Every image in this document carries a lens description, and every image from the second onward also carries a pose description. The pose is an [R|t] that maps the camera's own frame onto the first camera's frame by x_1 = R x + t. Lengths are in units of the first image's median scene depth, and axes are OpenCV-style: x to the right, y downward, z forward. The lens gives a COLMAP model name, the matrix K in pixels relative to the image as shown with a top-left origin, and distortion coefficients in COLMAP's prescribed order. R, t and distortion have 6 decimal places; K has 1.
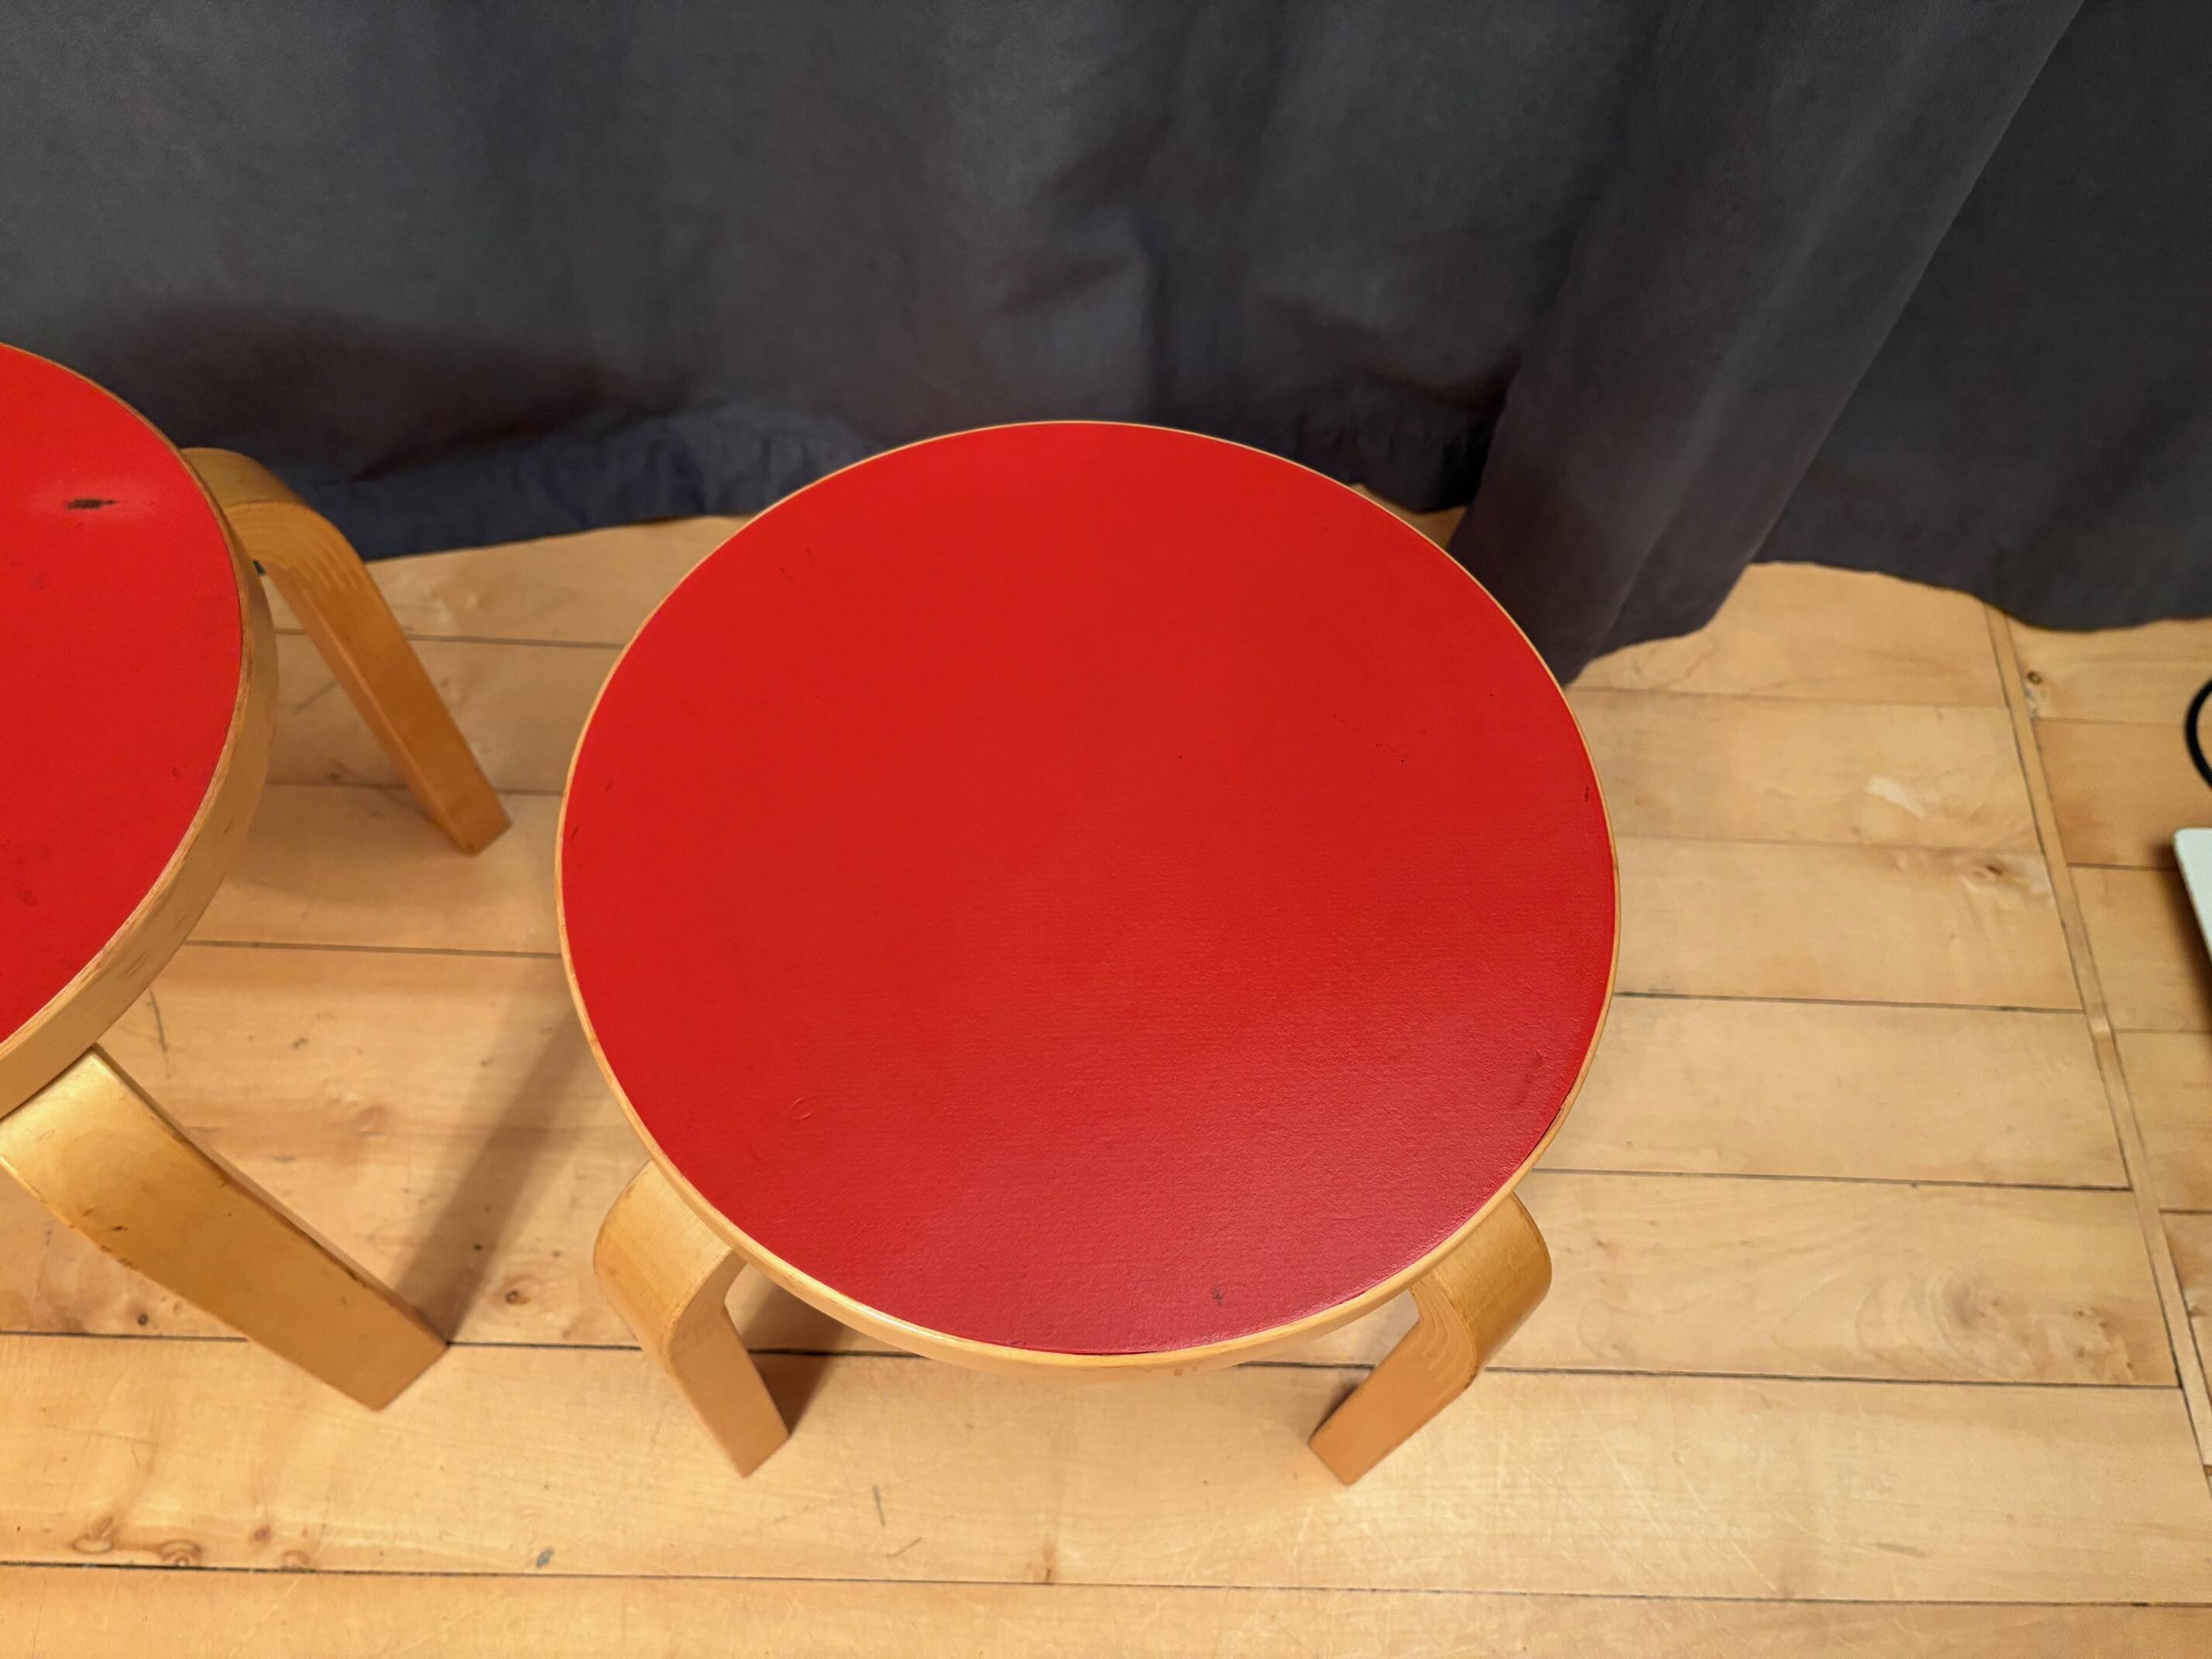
lens RADIAL K [[1685.6, 0, 1107.2], [0, 1685.6, 837.4], [0, 0, 1]] dist [0.032056, -0.042596]
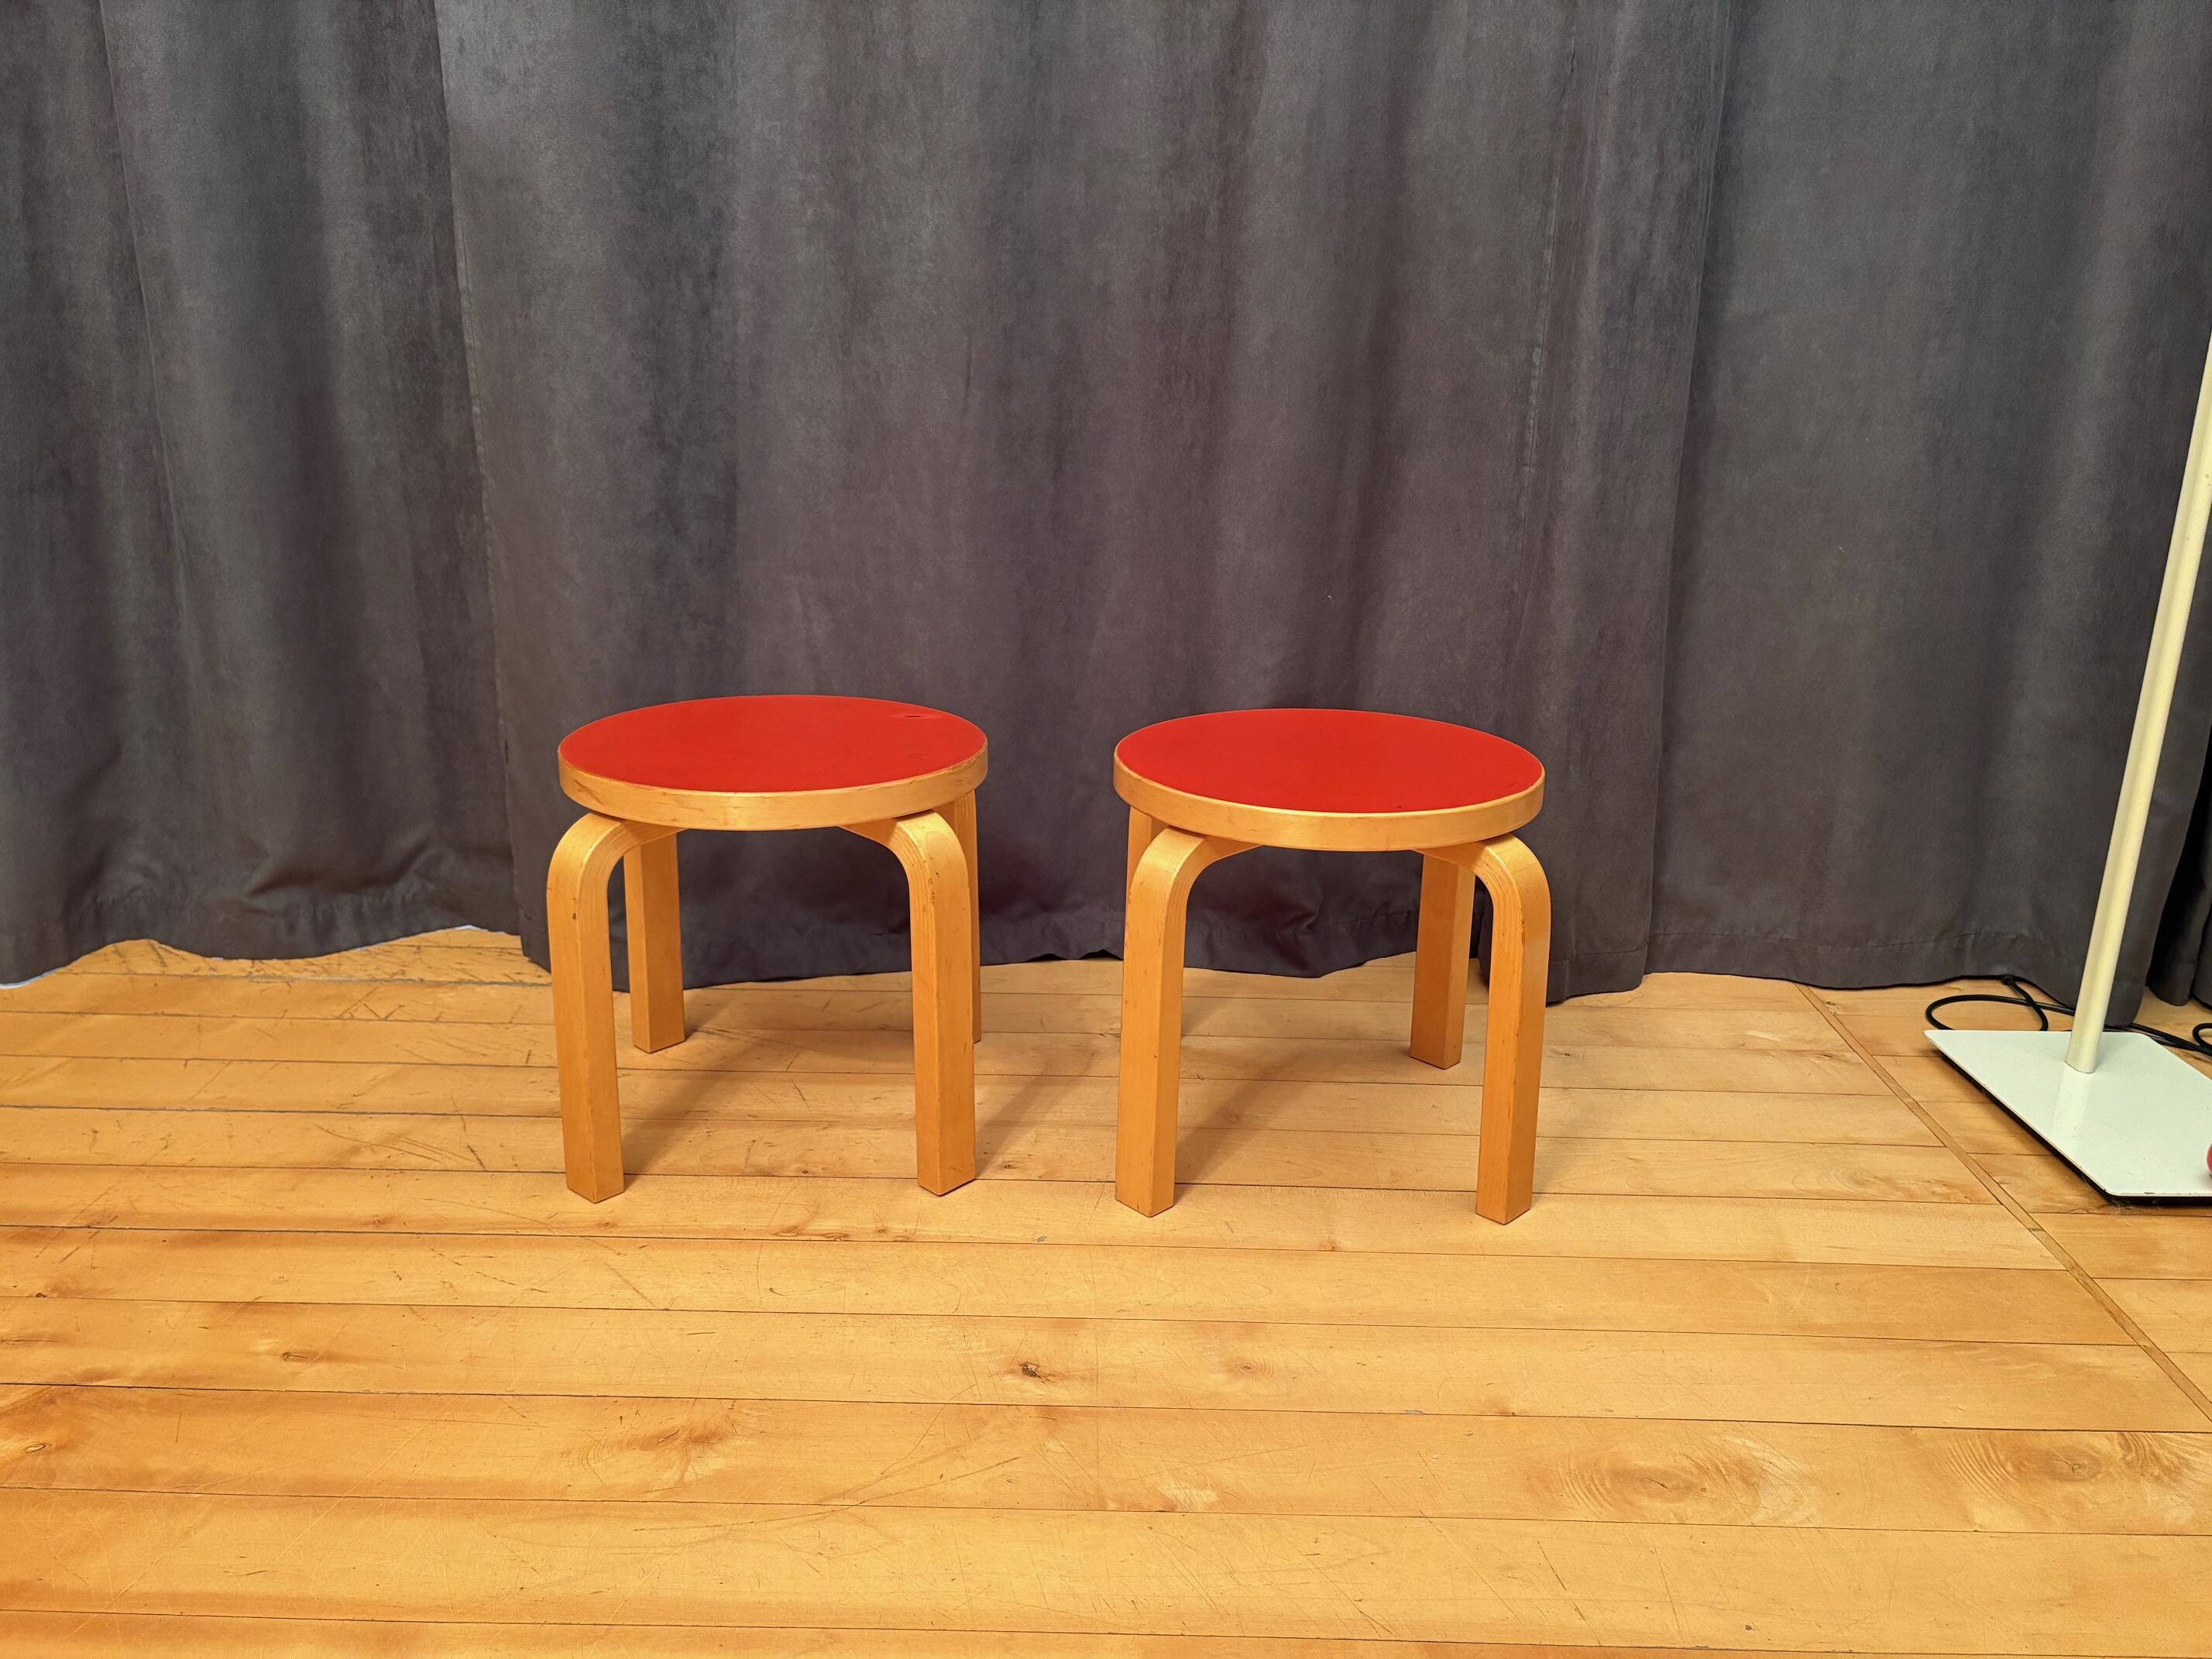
lens RADIAL K [[1685.6, 0, 1110.1], [0, 1685.6, 833.0], [0, 0, 1]] dist [0.032056, -0.042596]
pose [[0.998978, -0.043854, -0.010934, -0.205357], [0.022929, 0.700235, -0.713544, 1.250022], [0.038948, 0.712564, 0.700525, -0.460086]]
